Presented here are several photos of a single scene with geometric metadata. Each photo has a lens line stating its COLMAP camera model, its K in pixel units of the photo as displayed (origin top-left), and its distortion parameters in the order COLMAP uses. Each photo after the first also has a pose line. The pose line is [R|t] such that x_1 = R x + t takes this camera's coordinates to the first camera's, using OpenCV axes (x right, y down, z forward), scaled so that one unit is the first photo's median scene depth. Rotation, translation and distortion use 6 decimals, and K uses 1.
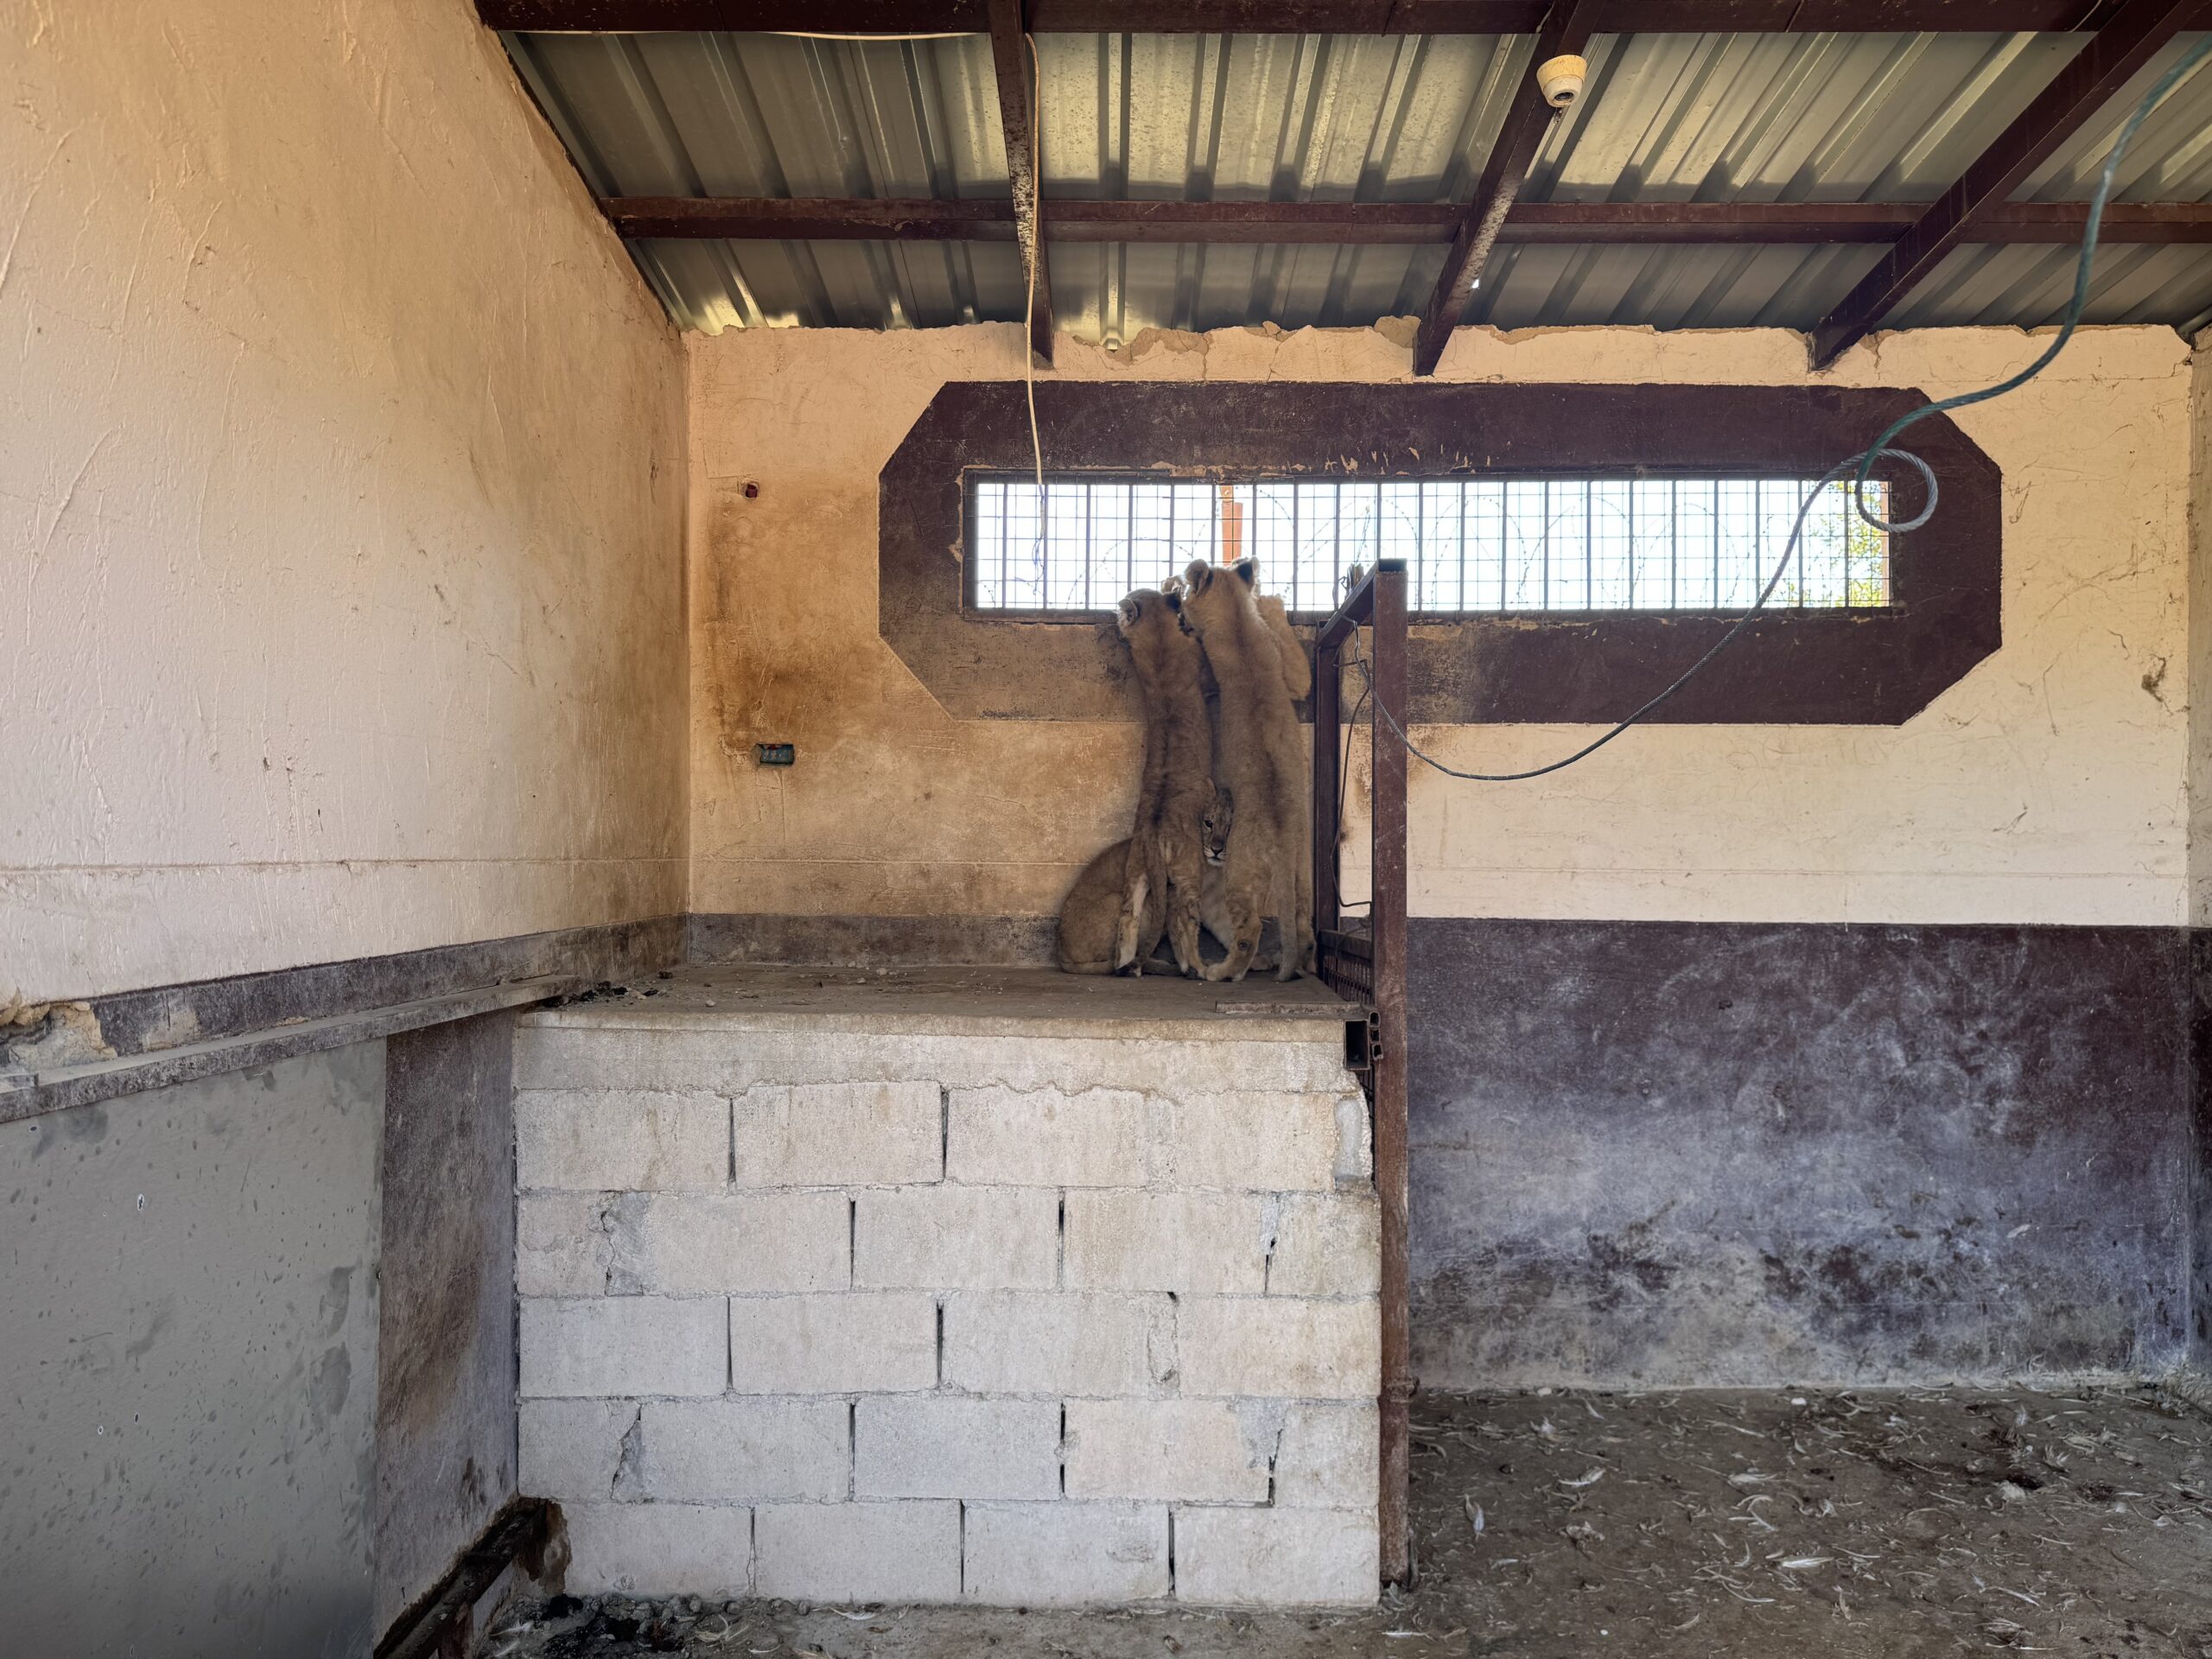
lens RADIAL K [[1539.5, 0, 1112.0], [0, 1539.5, 836.9], [0, 0, 1]] dist [0.162815, -0.290837]
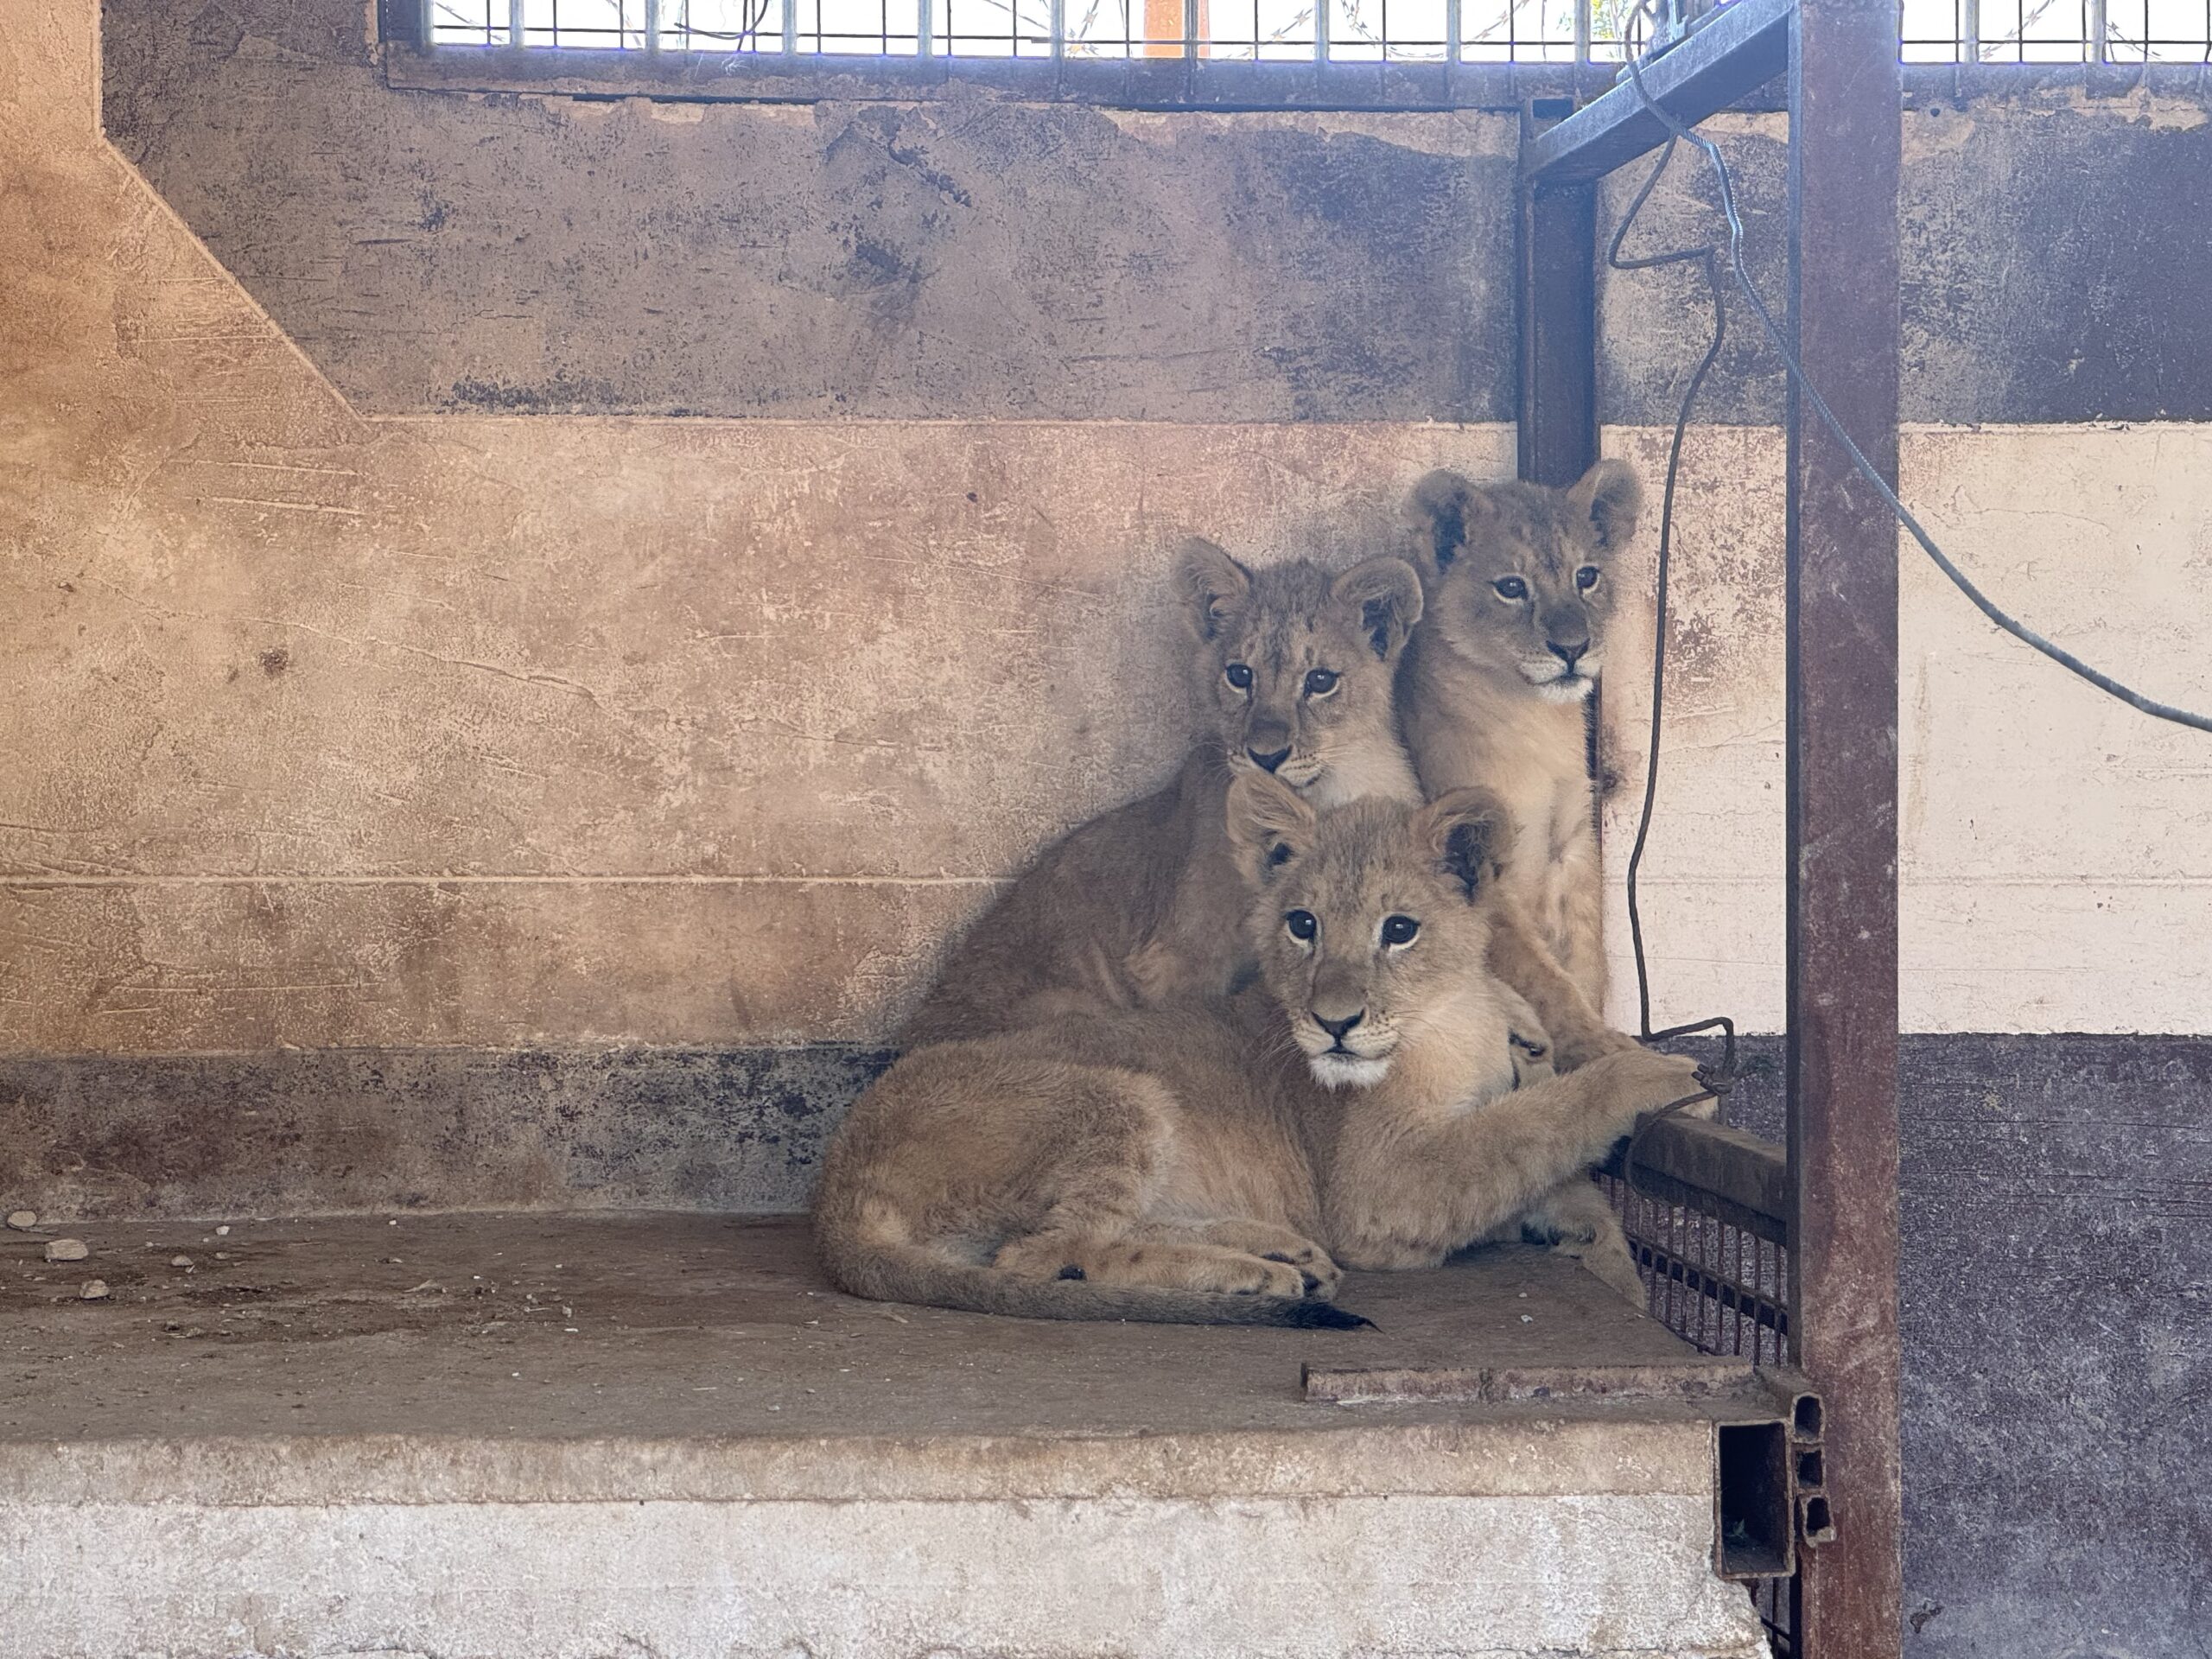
lens RADIAL K [[4972.0, 0, 1105.2], [0, 4972.0, 794.1], [0, 0, 1]] dist [-0.186010, 6.149956]
pose [[0.994919, -0.009777, 0.100205, -0.054907], [0.006350, 0.999386, 0.034456, -0.033795], [-0.100480, -0.033645, 0.994370, 0.000624]]
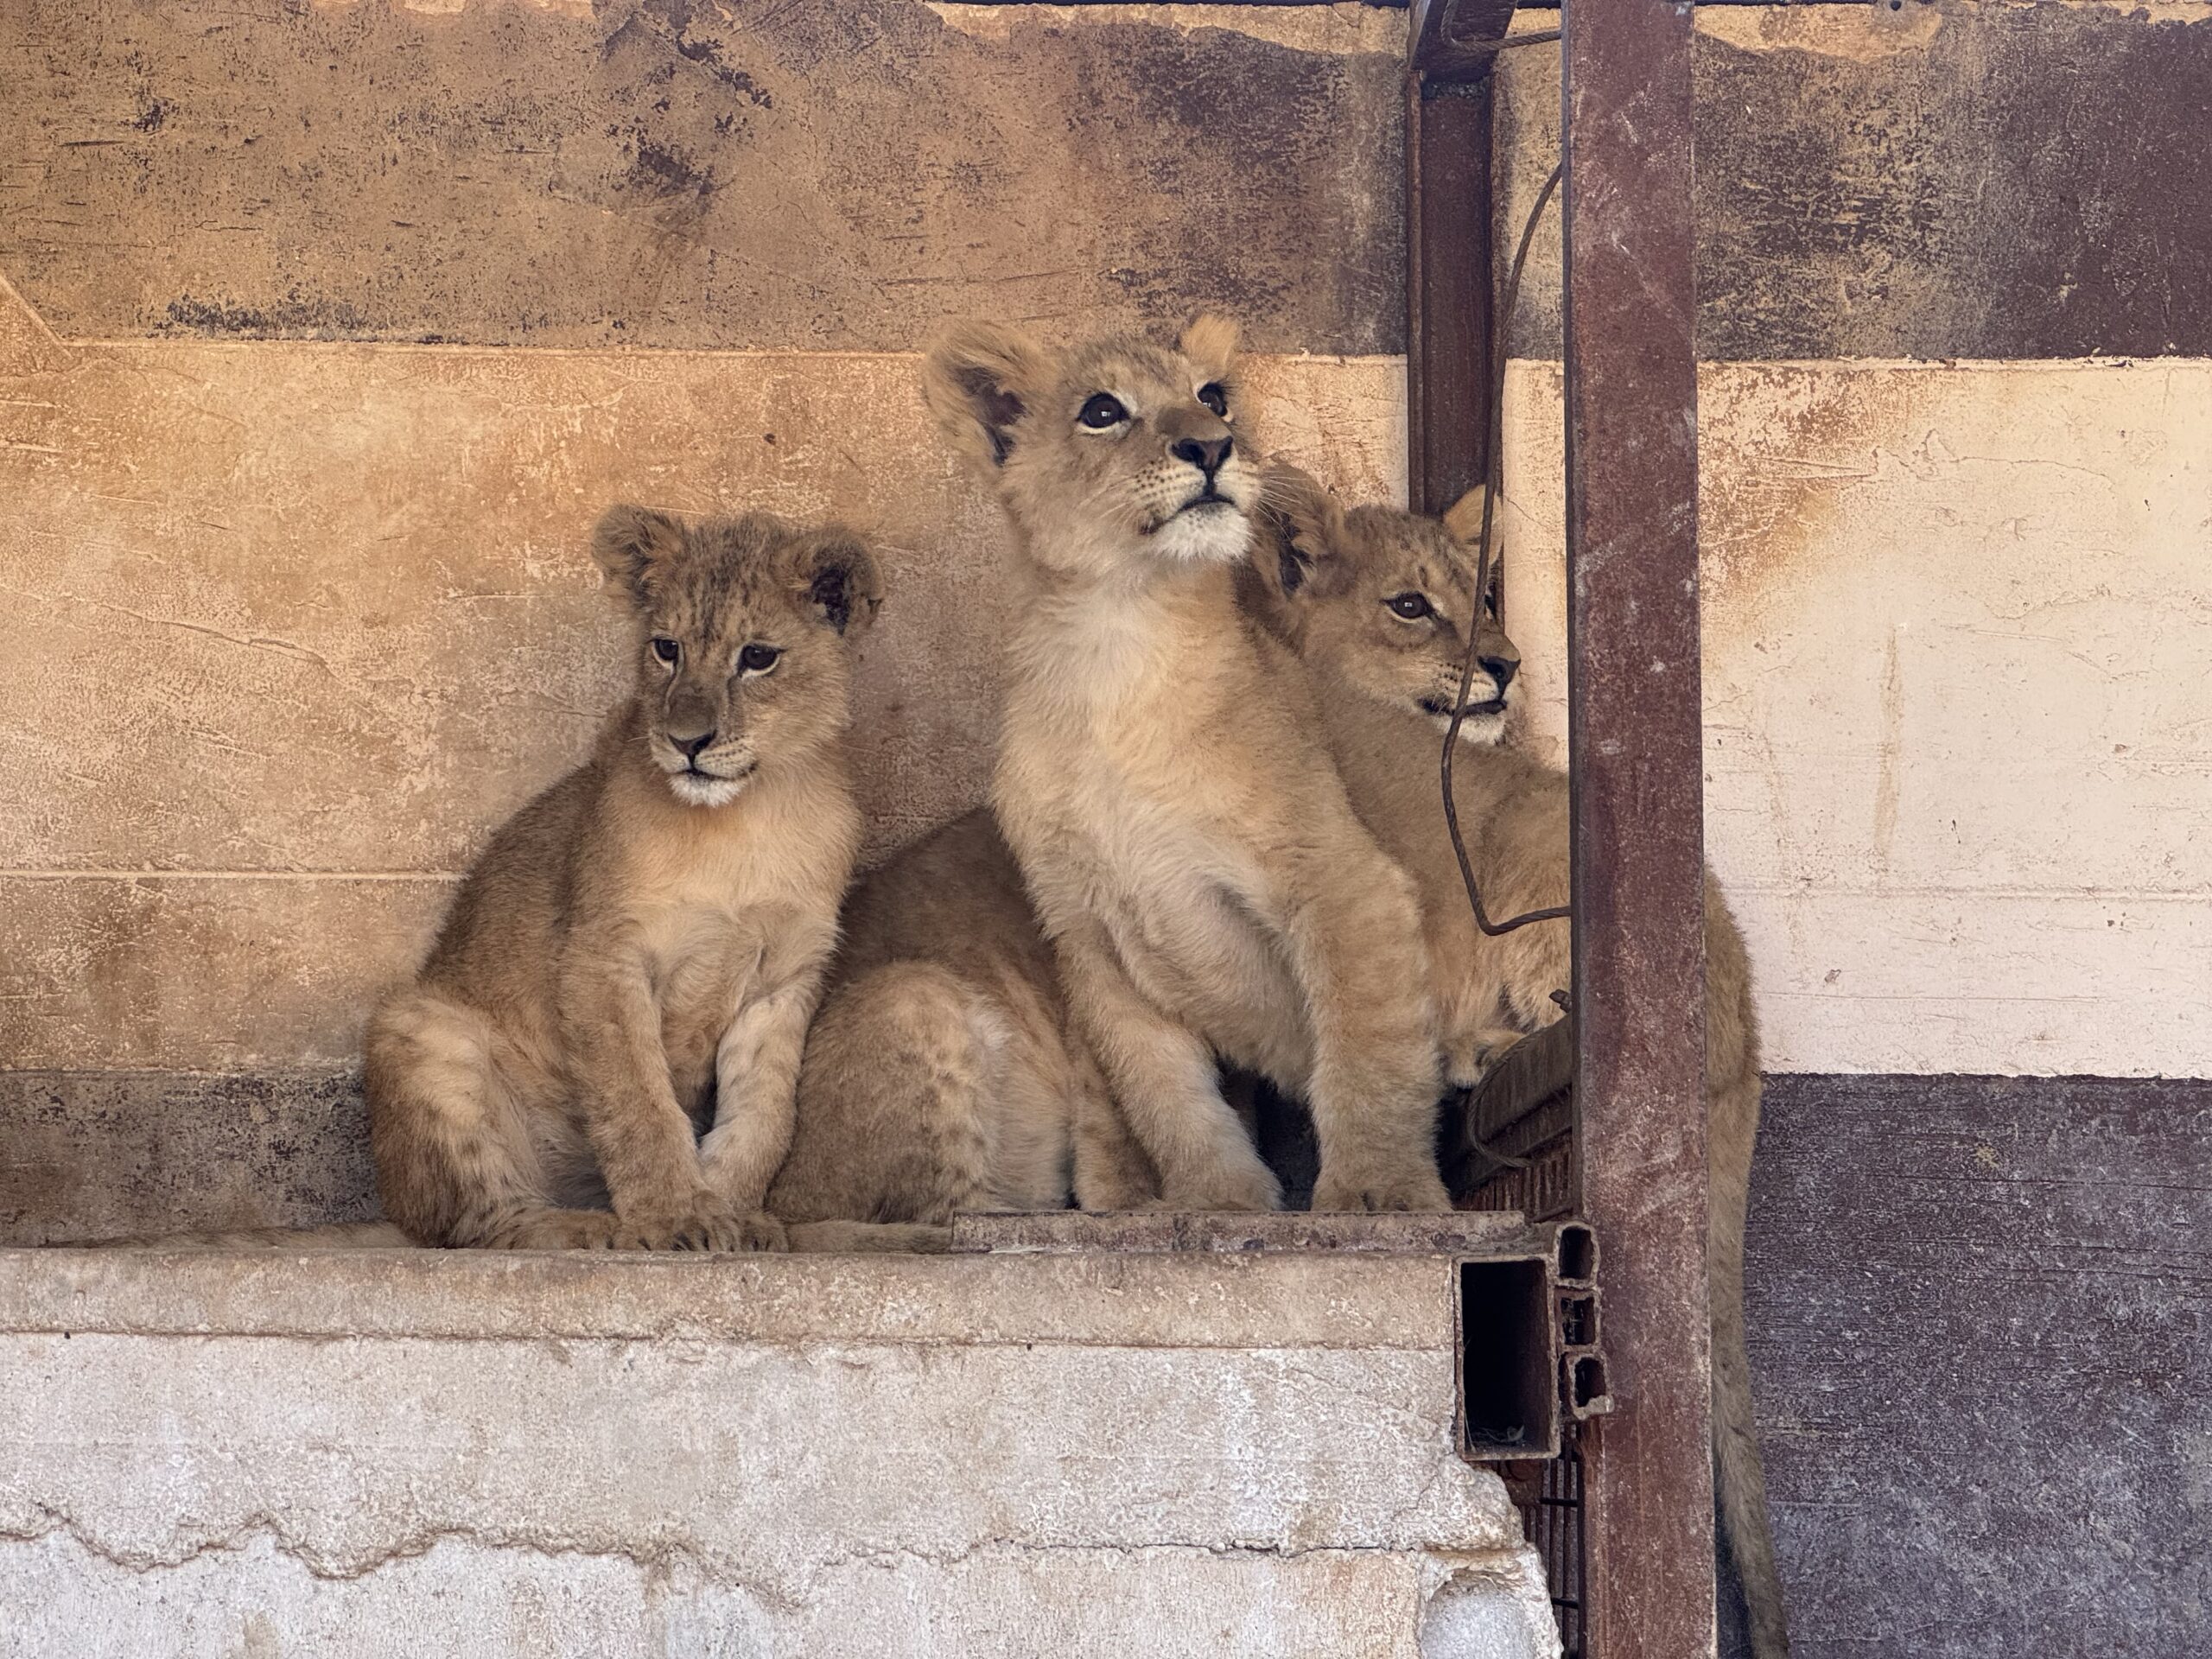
lens RADIAL K [[4981.6, 0, 1103.8], [0, 4981.6, 792.2], [0, 0, 1]] dist [-0.094707, 4.792288]
pose [[0.999353, -0.000255, 0.035955, 0.046942], [0.003837, 0.995021, -0.099589, 0.089388], [-0.035750, 0.099662, 0.994379, 0.144375]]
